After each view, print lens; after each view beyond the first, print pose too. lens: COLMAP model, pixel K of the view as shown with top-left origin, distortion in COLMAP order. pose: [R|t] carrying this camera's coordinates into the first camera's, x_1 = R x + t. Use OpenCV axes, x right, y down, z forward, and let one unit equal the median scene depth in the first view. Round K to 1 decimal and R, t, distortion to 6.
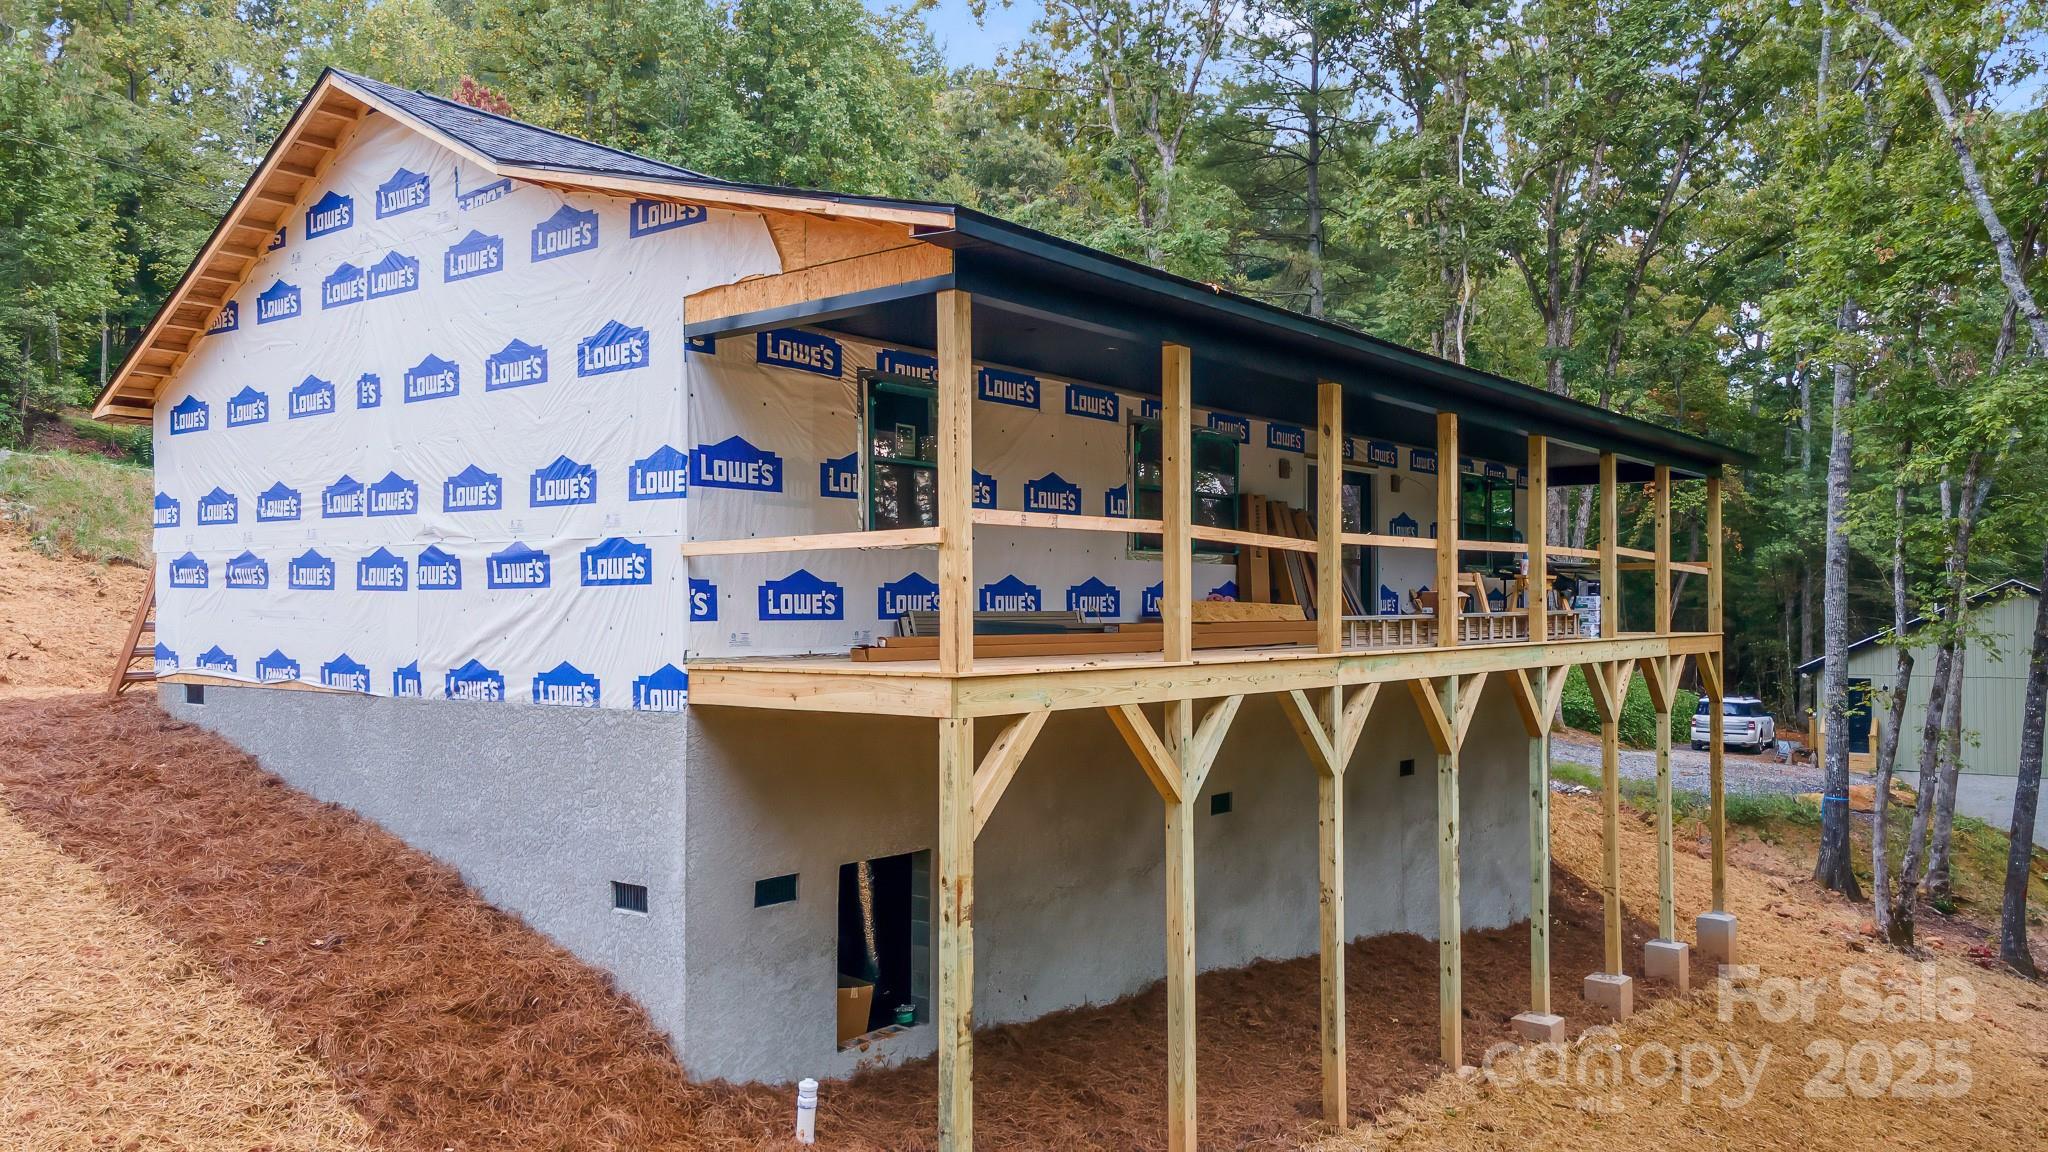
lens RADIAL K [[1488.3, 0, 1027.9], [0, 1488.3, 592.3], [0, 0, 1]] dist [-0.002311, 0.129577]
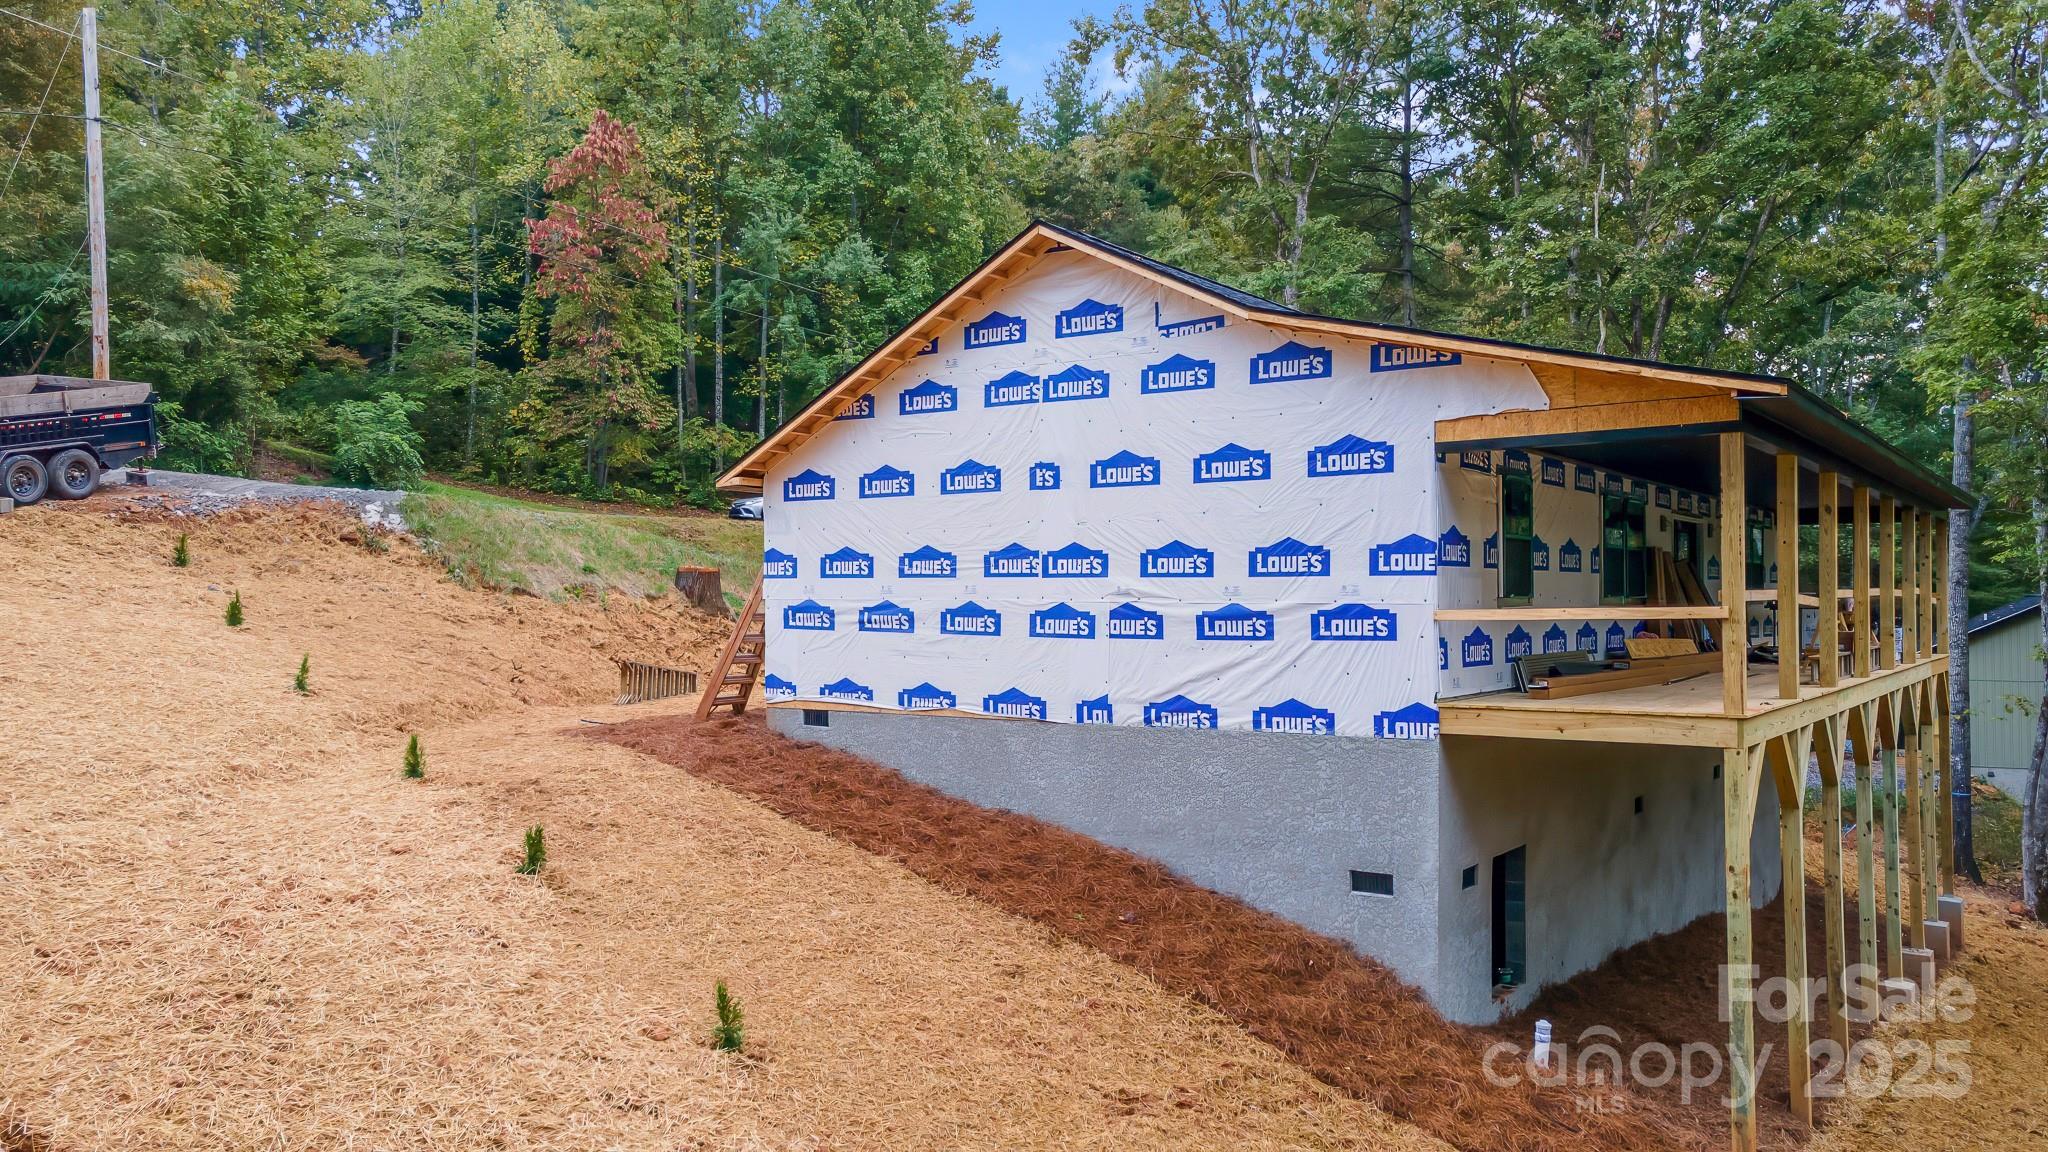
lens RADIAL K [[1486.1, 0, 1020.8], [0, 1486.1, 592.9], [0, 0, 1]] dist [0.048719, 0.000252]
pose [[0.998818, -0.001156, 0.048596, -0.573412], [0.000992, 0.999994, 0.003394, -0.046377], [-0.048600, -0.003342, 0.998813, -0.250158]]
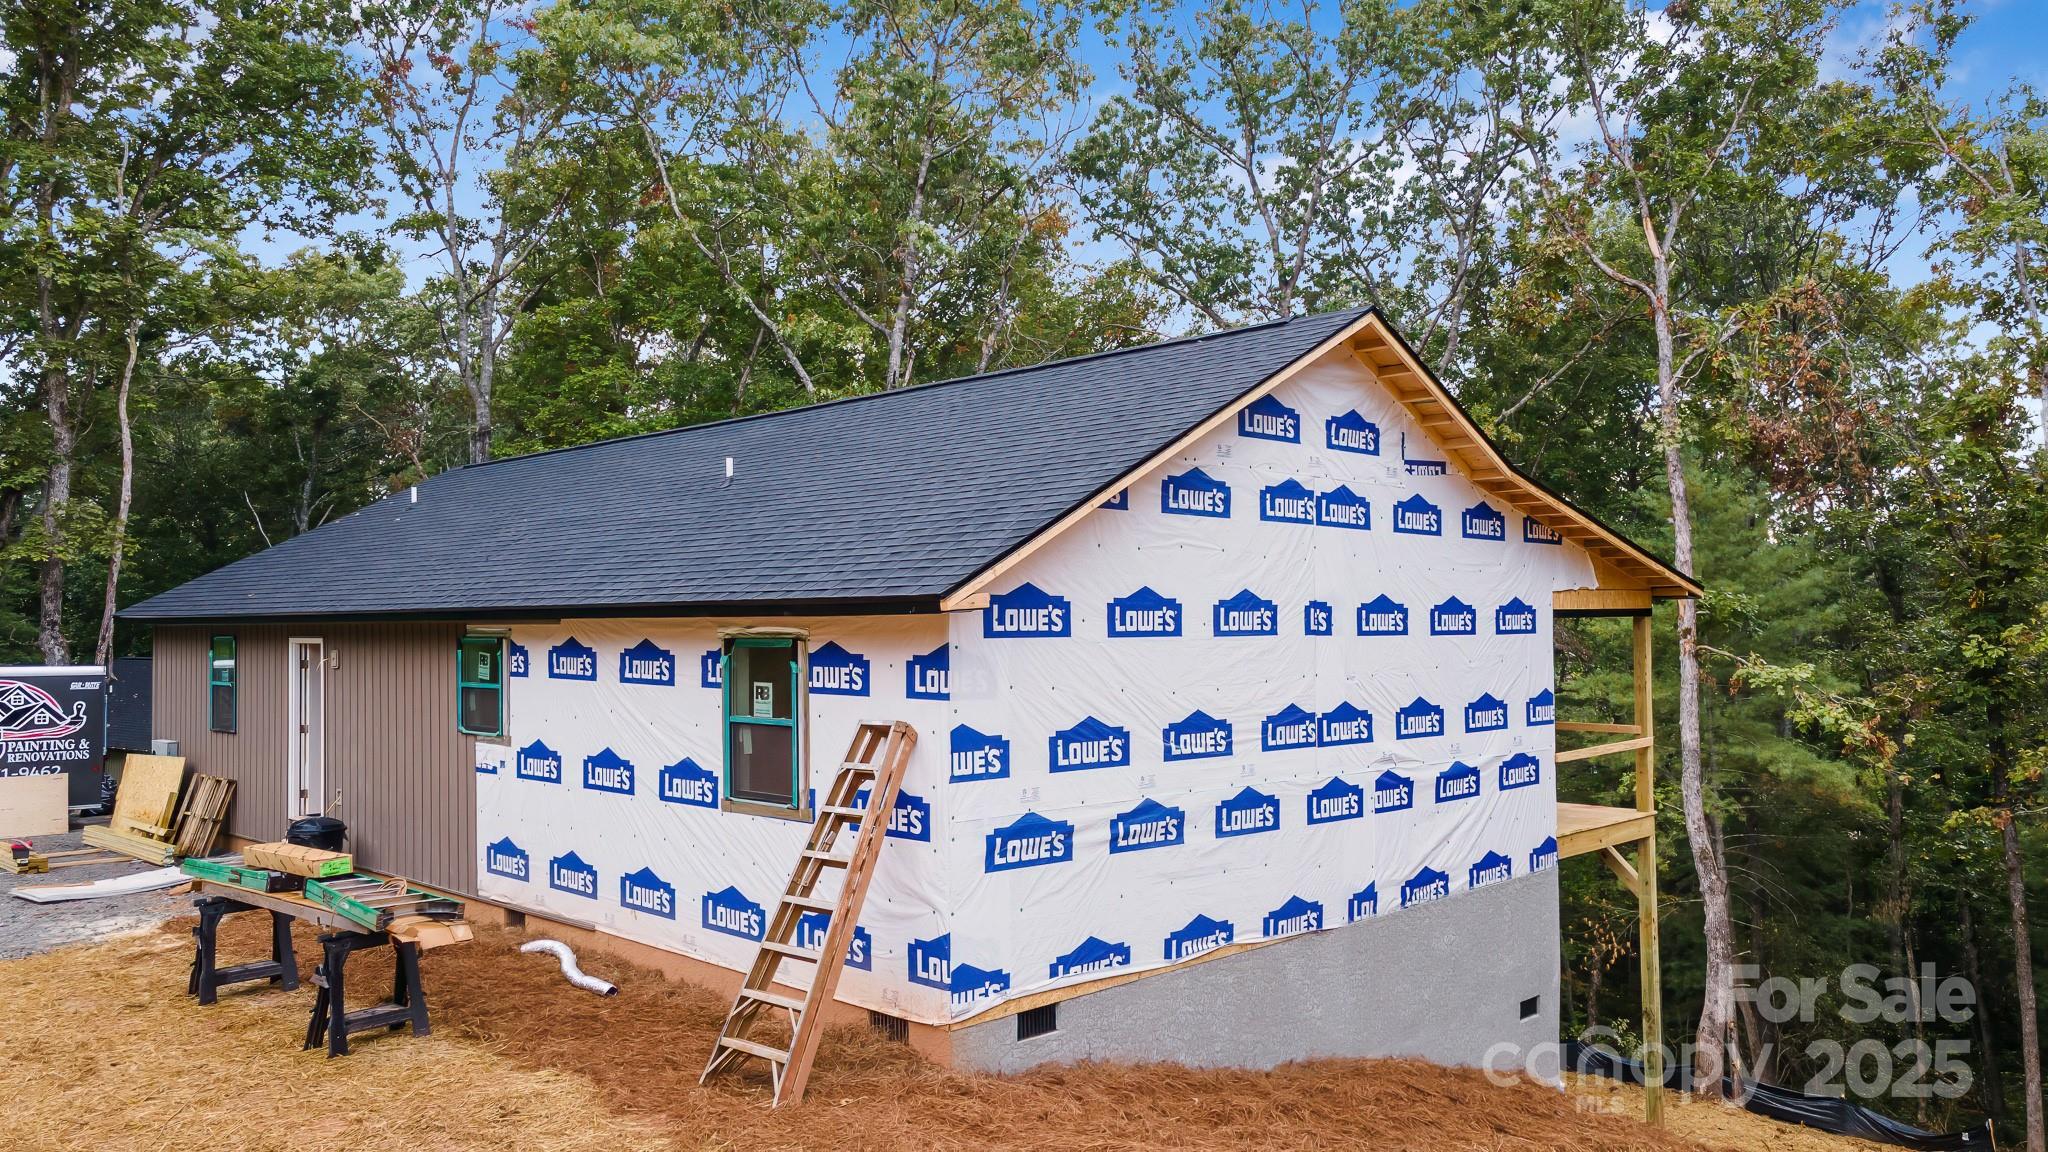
lens RADIAL K [[1486.1, 0, 1020.8], [0, 1486.1, 592.9], [0, 0, 1]] dist [0.048719, 0.000252]
pose [[0.113320, 0.018718, 0.993382, -1.576281], [-0.001367, 0.999825, -0.018683, -0.146249], [-0.993558, 0.000760, 0.113326, 1.193949]]
